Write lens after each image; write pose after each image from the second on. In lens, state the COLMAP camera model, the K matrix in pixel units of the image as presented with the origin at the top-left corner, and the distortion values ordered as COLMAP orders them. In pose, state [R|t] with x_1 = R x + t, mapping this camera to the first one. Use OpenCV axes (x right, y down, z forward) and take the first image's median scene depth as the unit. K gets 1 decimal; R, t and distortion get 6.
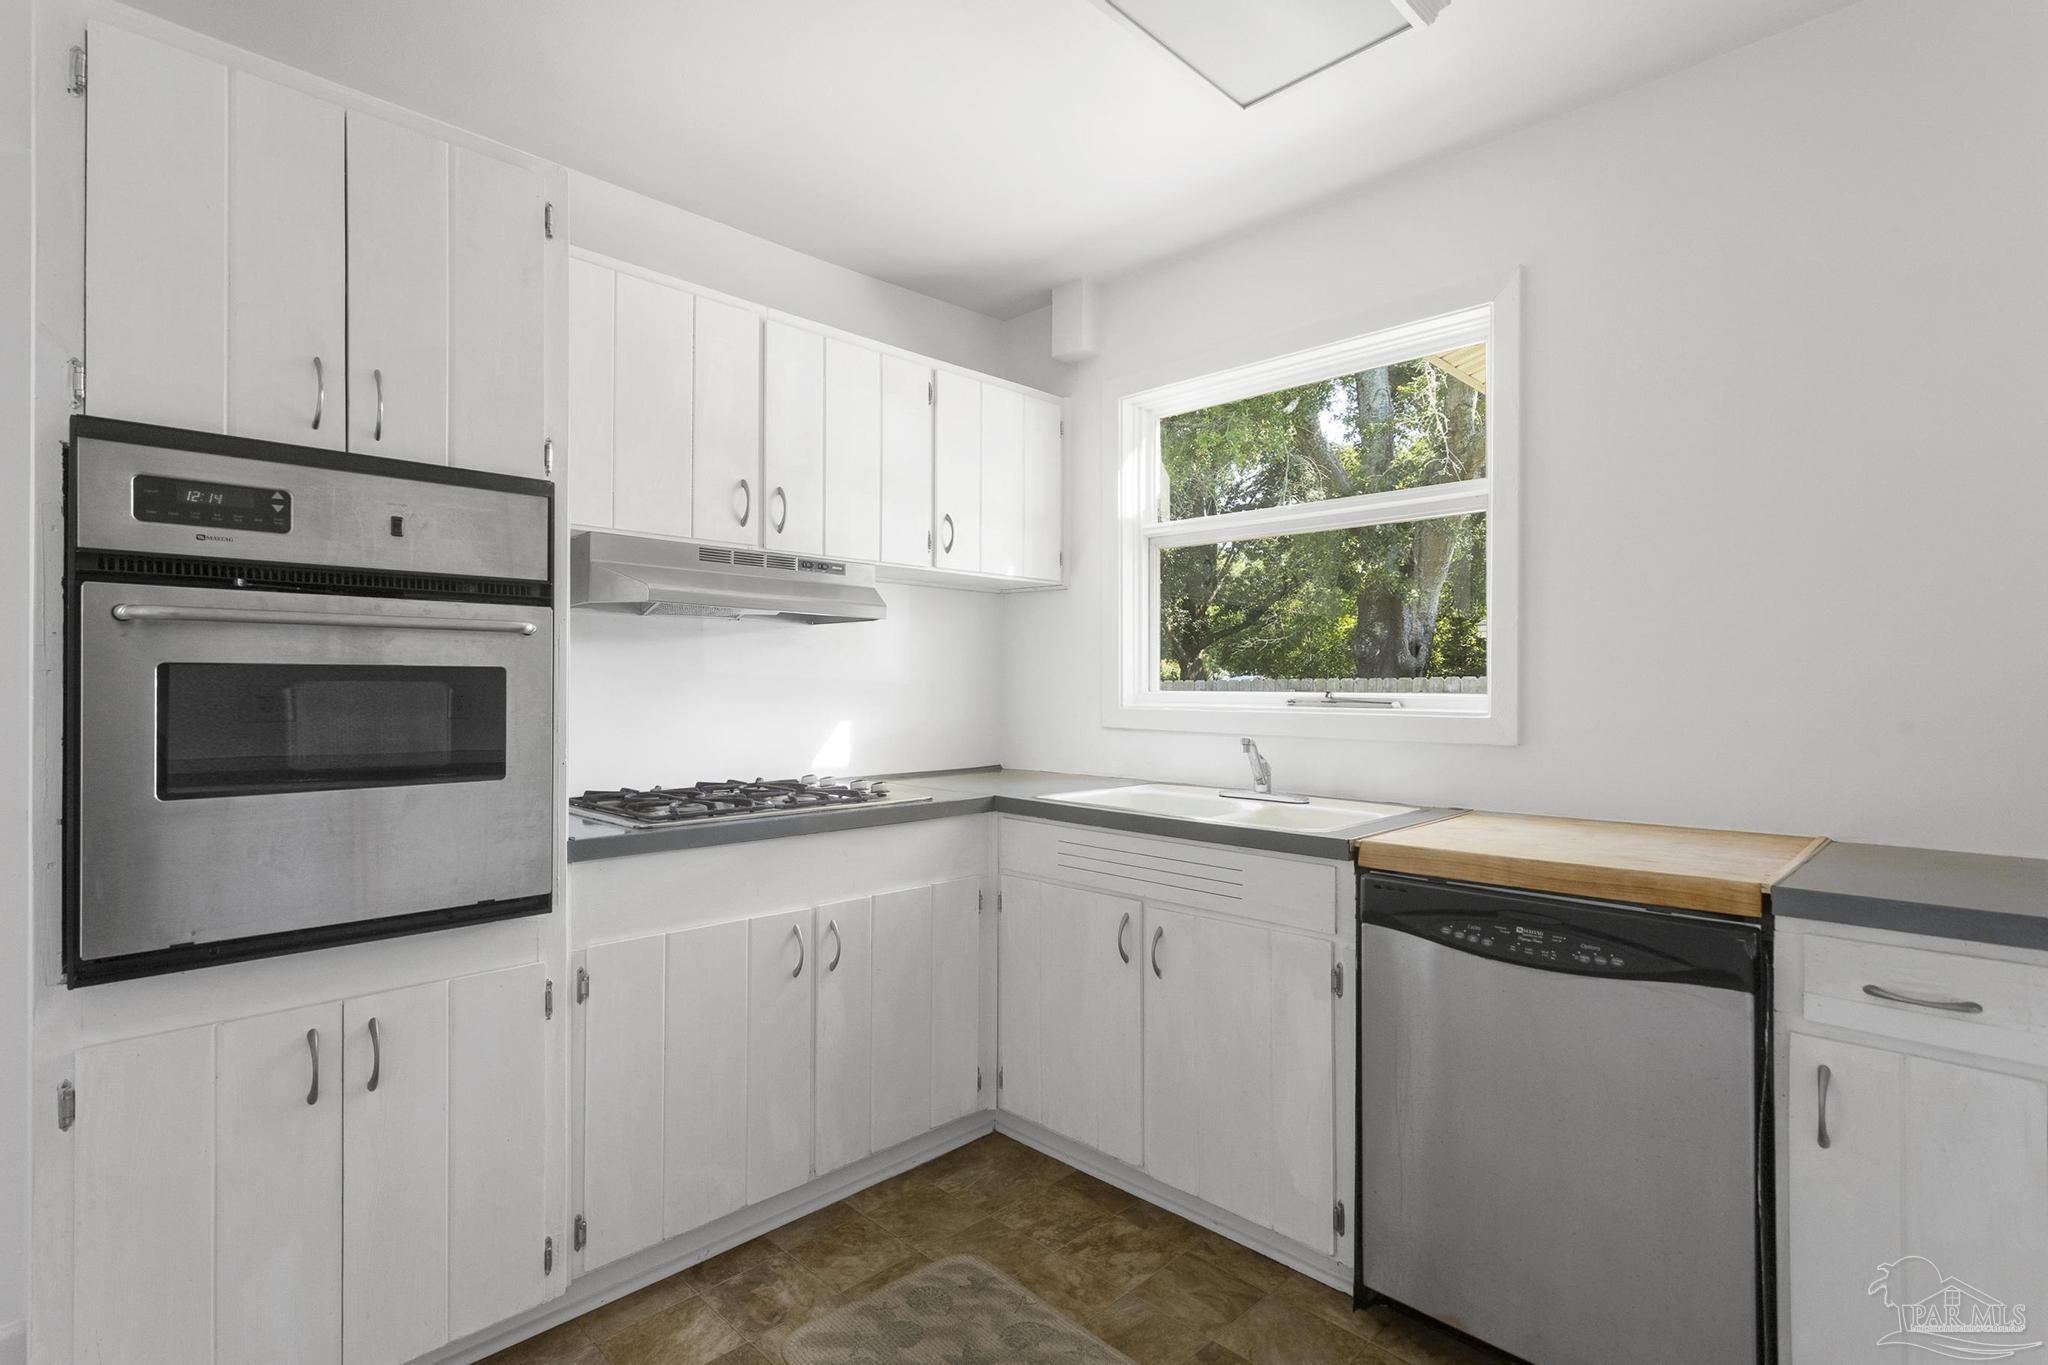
lens RADIAL K [[978.6, 0, 1019.1], [0, 978.6, 684.4], [0, 0, 1]] dist [-0.000162, 0.002885]
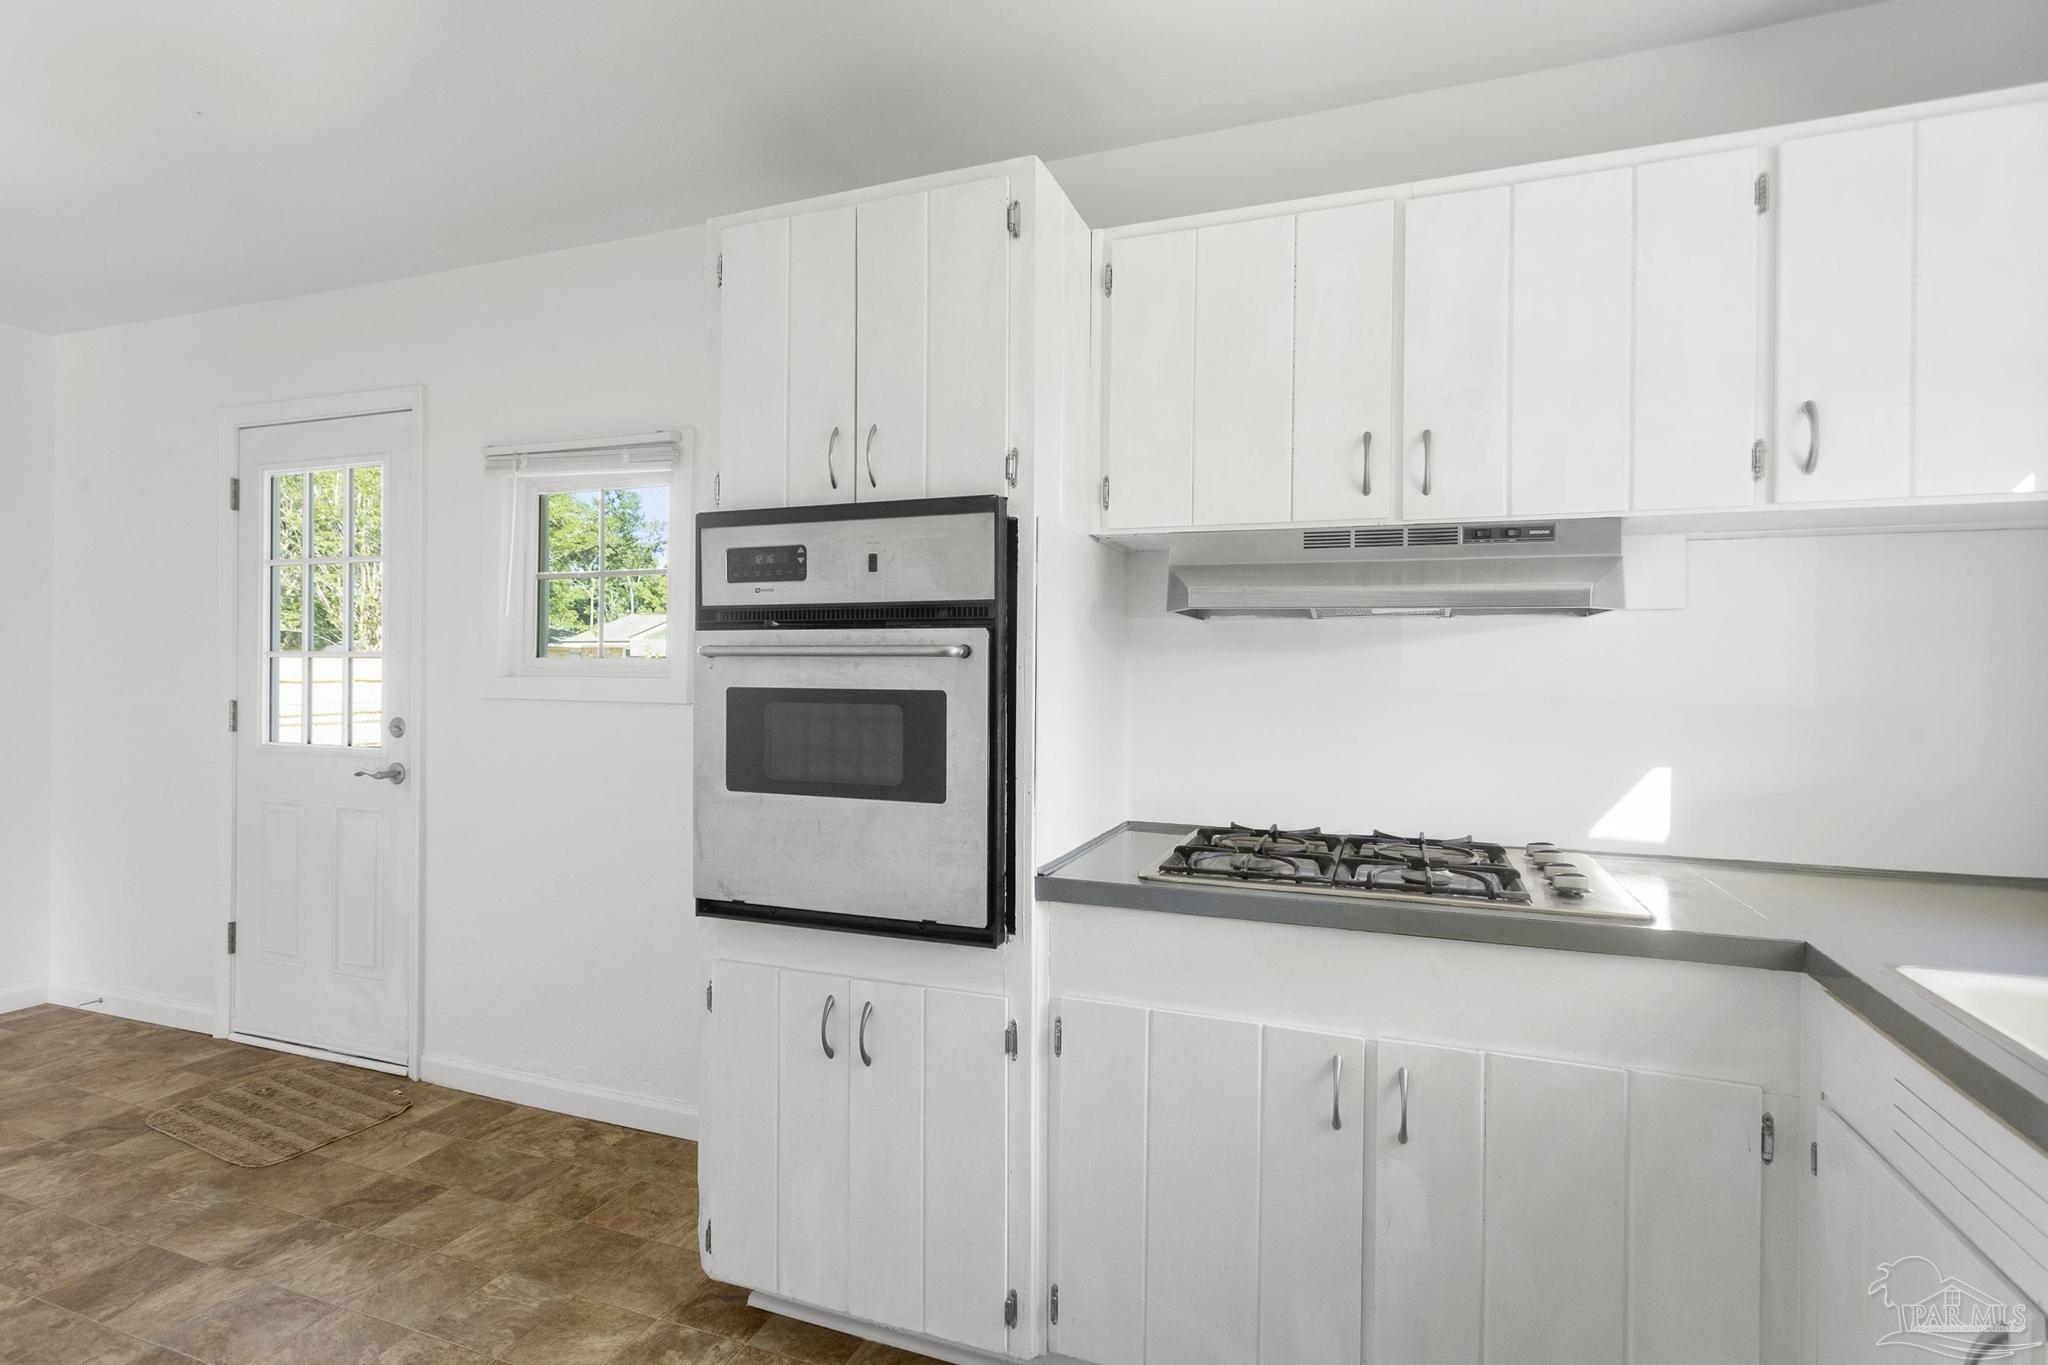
lens RADIAL K [[978.6, 0, 1006.3], [0, 978.6, 682.0], [0, 0, 1]] dist [-0.000162, 0.002885]
pose [[0.416056, 0.006504, -0.909316, 0.357669], [-0.006522, 0.999970, 0.004169, -0.027229], [0.909316, 0.004196, 0.416086, 0.565572]]
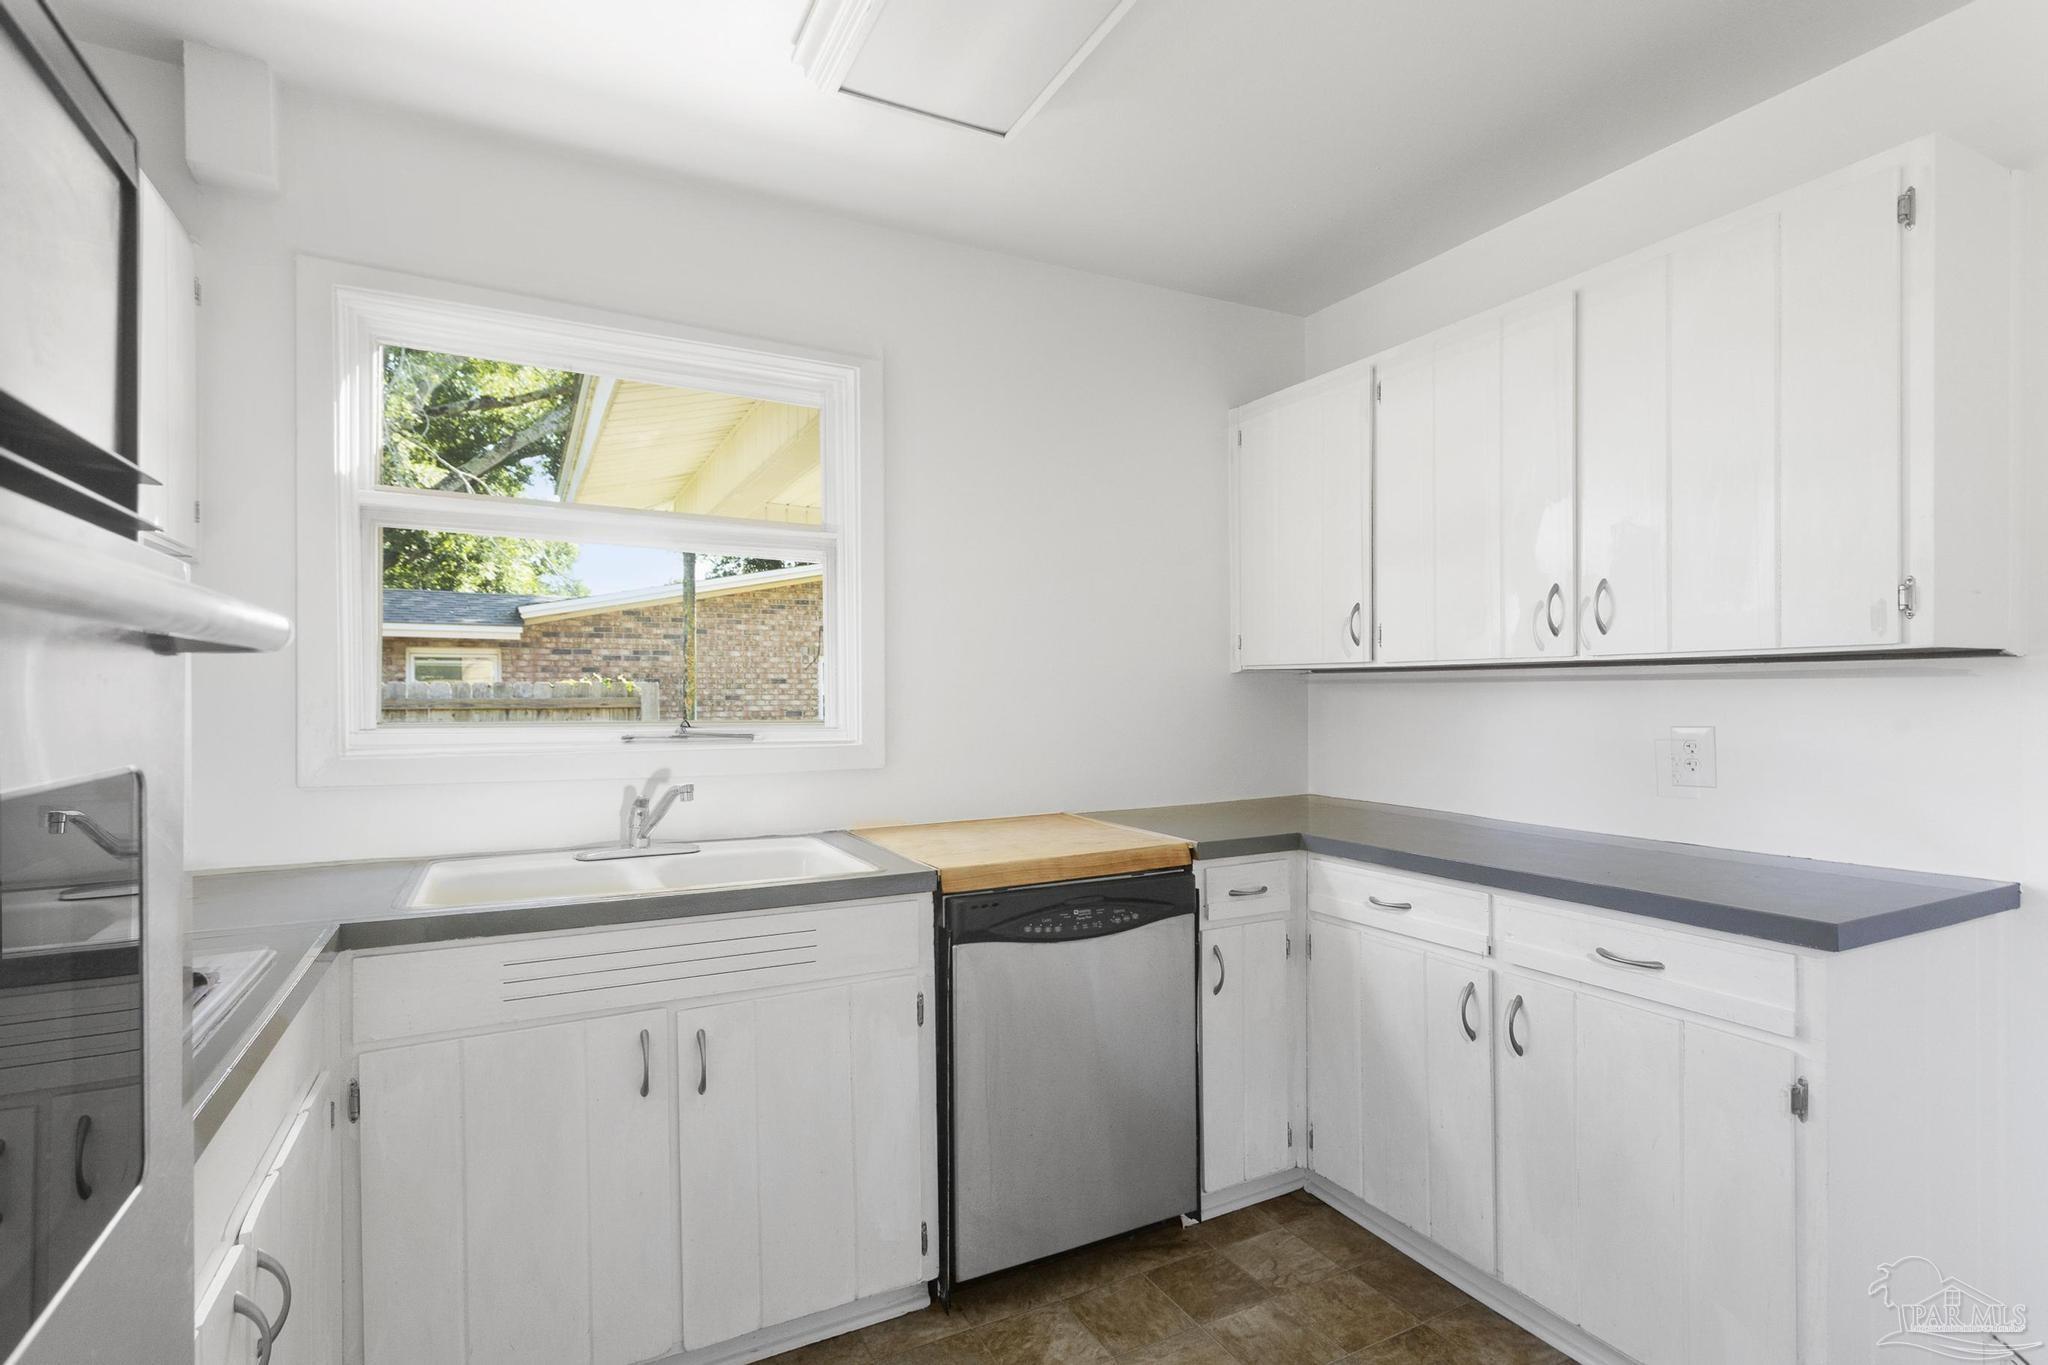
lens RADIAL K [[978.6, 0, 1022.8], [0, 978.6, 695.3], [0, 0, 1]] dist [-0.000162, 0.002885]
pose [[0.301238, -0.009628, 0.953500, -0.627853], [0.003658, 0.999953, 0.008941, -0.036983], [-0.953542, 0.000794, 0.301259, 0.596841]]
